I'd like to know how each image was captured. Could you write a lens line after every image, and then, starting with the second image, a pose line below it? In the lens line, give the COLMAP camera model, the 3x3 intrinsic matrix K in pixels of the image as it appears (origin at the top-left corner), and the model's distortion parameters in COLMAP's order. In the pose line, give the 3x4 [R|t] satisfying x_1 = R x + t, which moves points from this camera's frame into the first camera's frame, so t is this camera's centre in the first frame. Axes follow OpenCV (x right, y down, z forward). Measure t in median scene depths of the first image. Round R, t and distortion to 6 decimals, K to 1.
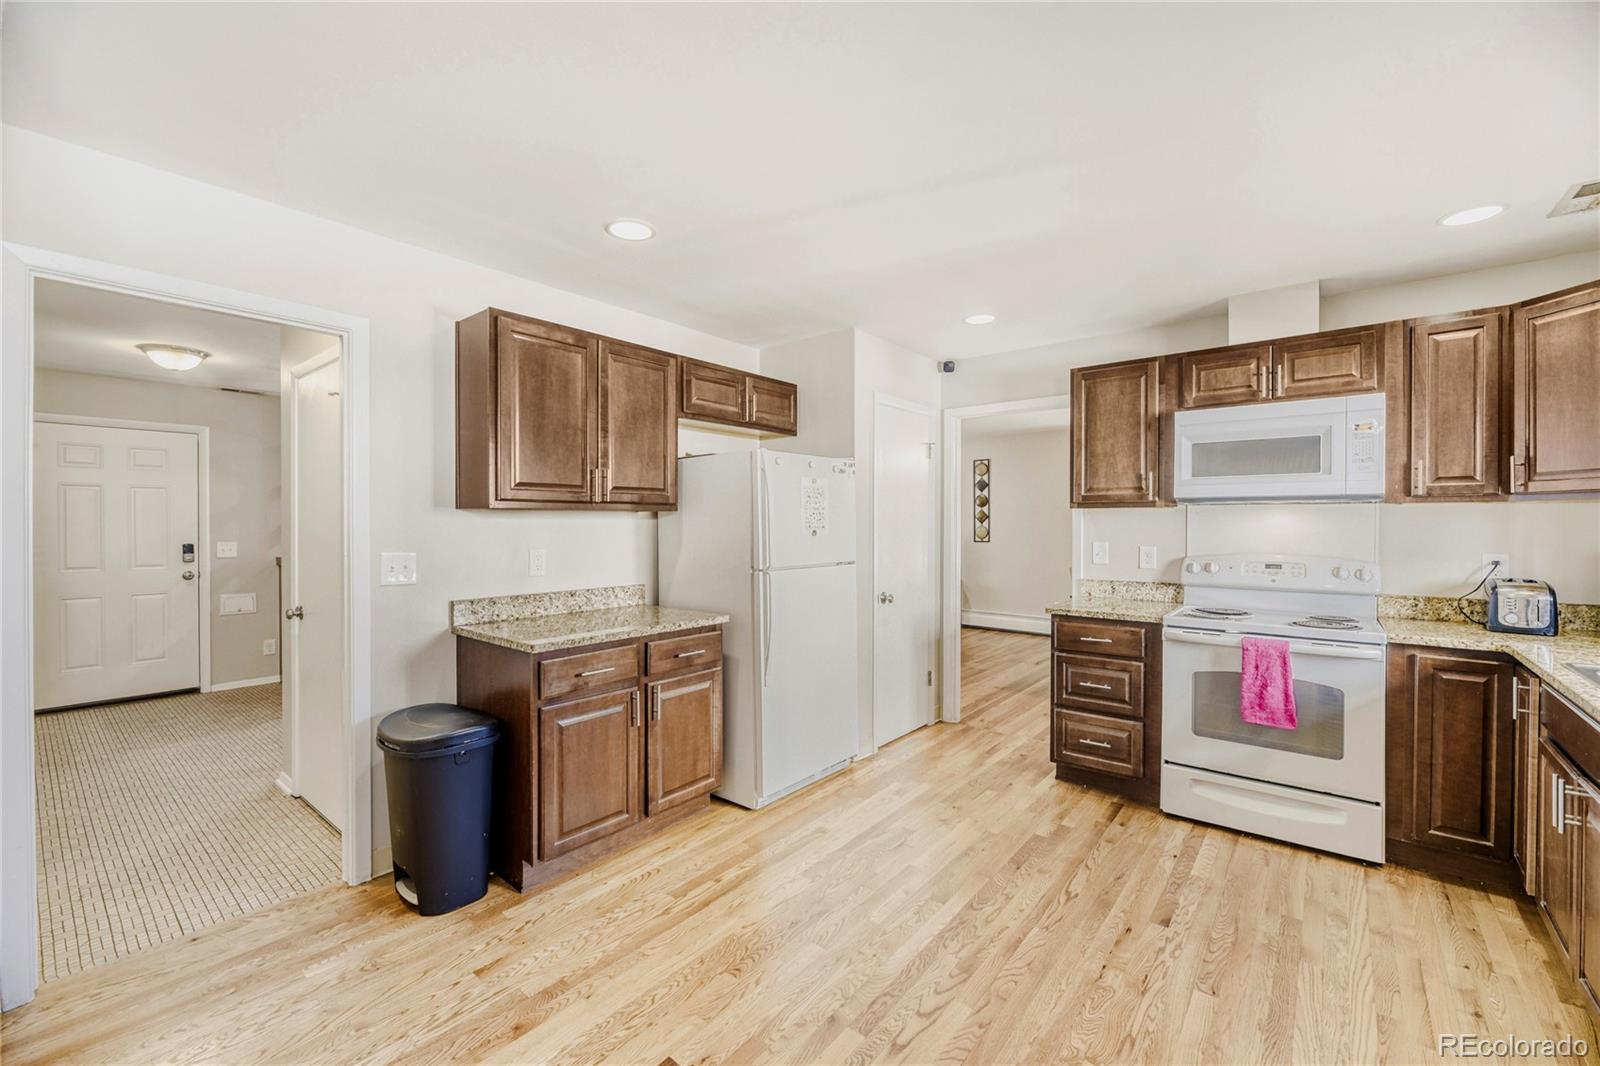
lens RADIAL K [[651.1, 0, 797.3], [0, 651.1, 538.2], [0, 0, 1]] dist [0.000047, -0.002882]
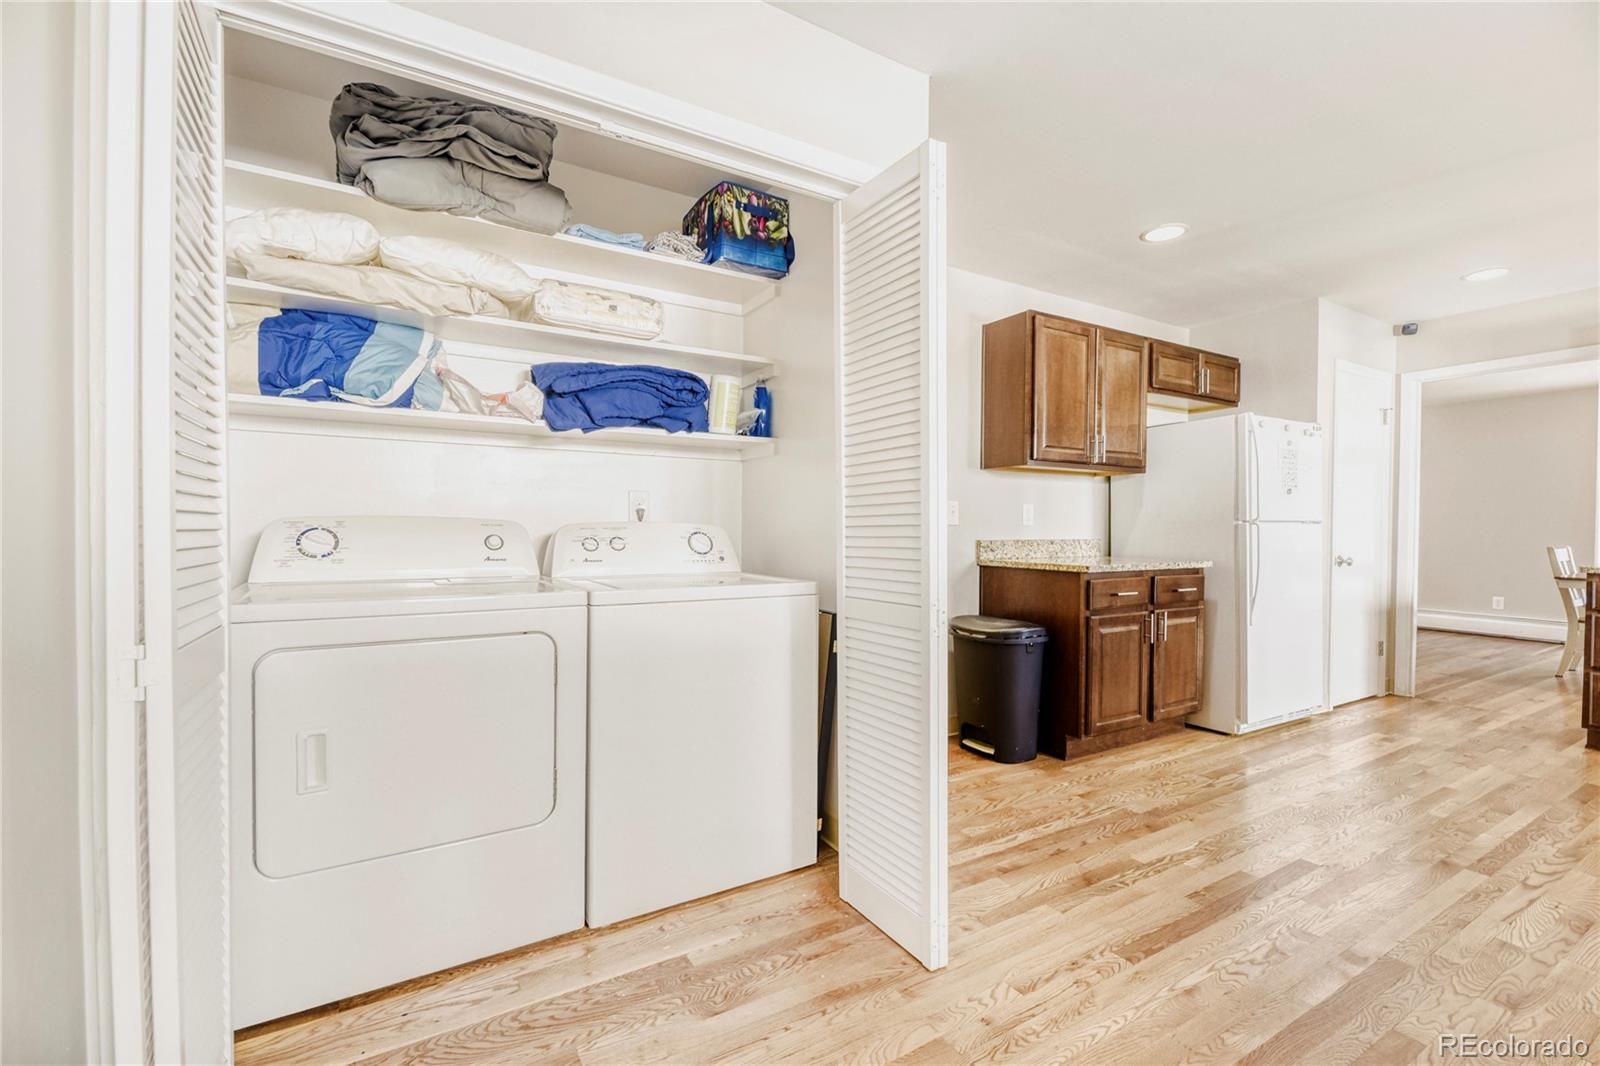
lens RADIAL K [[651.1, 0, 808.2], [0, 651.1, 539.5], [0, 0, 1]] dist [0.000047, -0.002882]
pose [[0.934612, 0.021464, -0.355020, -0.377400], [-0.021087, 0.999765, 0.004933, 0.093734], [0.355043, 0.002875, 0.934846, -0.324888]]
